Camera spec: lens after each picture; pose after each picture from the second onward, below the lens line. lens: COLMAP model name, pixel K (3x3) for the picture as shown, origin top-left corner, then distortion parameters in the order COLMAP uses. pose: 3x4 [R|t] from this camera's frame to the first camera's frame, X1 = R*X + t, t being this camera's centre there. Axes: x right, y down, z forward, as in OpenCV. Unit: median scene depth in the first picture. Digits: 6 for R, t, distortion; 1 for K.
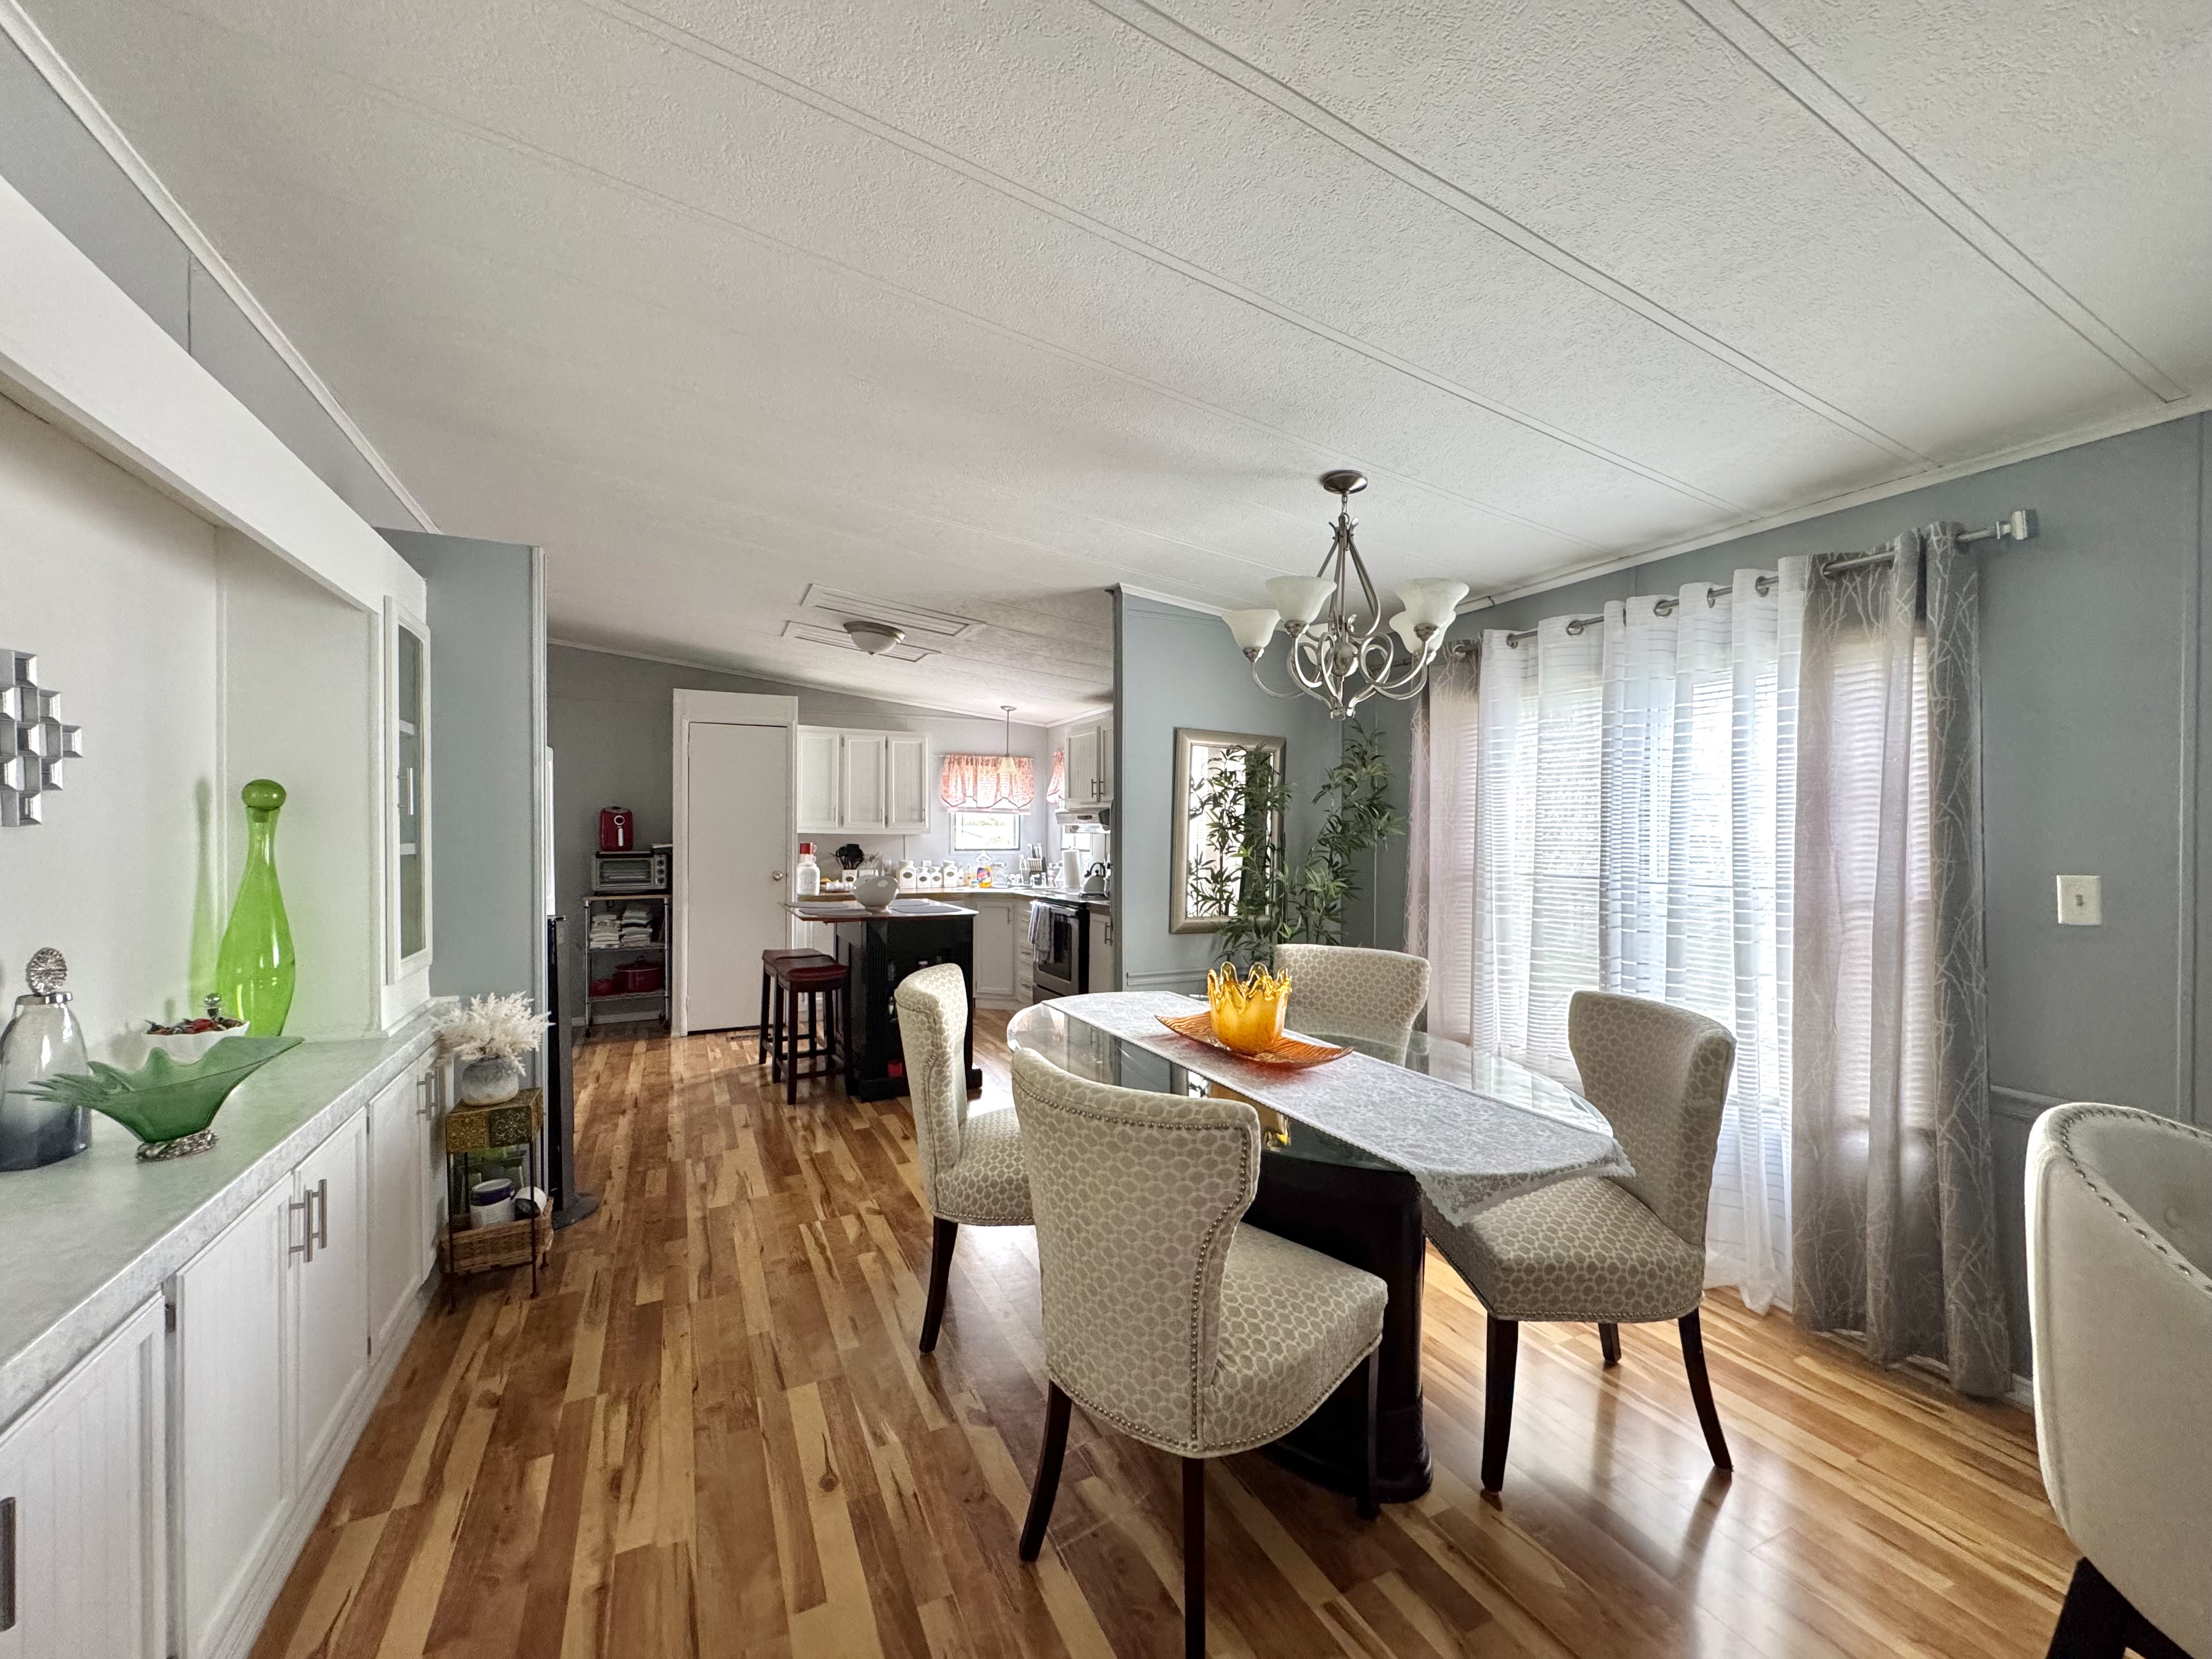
lens RADIAL K [[880.1, 0, 1110.8], [0, 880.1, 836.0], [0, 0, 1]] dist [-0.004605, 0.001656]
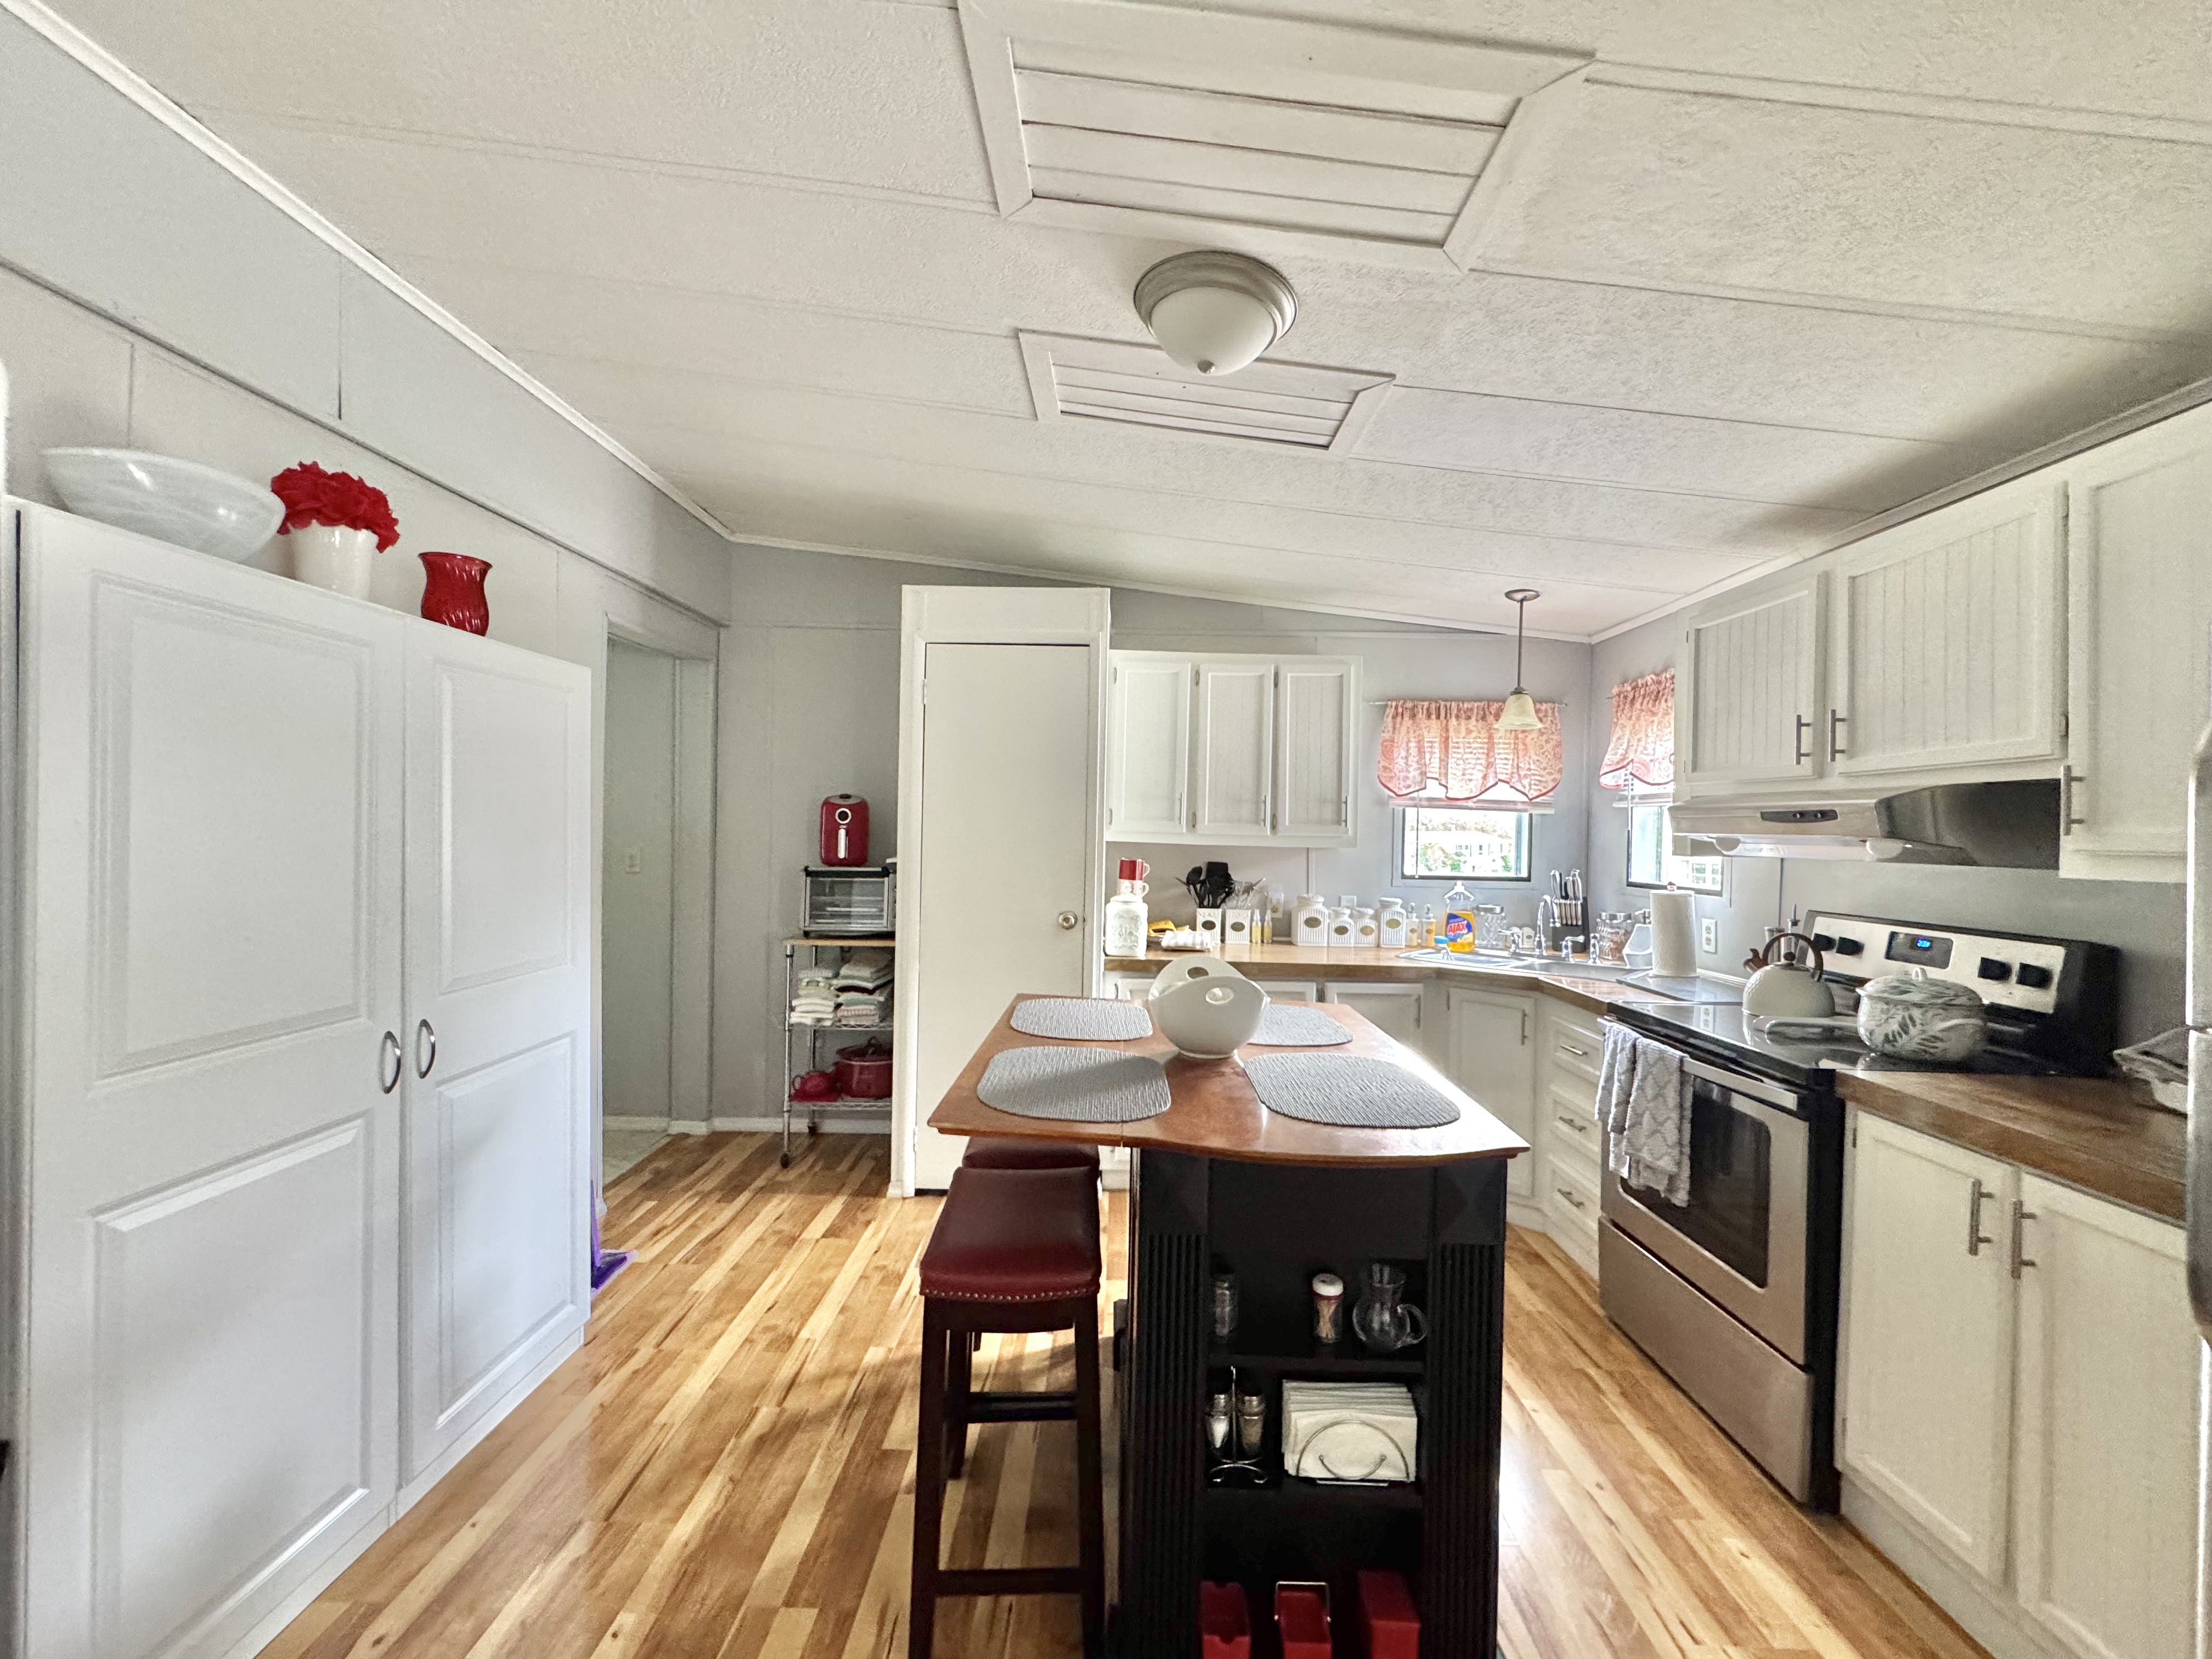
lens RADIAL K [[880.1, 0, 1107.7], [0, 880.1, 831.1], [0, 0, 1]] dist [-0.004605, 0.001656]
pose [[0.889294, 0.015031, -0.457089, -0.149460], [-0.019682, 0.999792, -0.005414, -0.009912], [0.456912, 0.013811, 0.889405, 0.713562]]
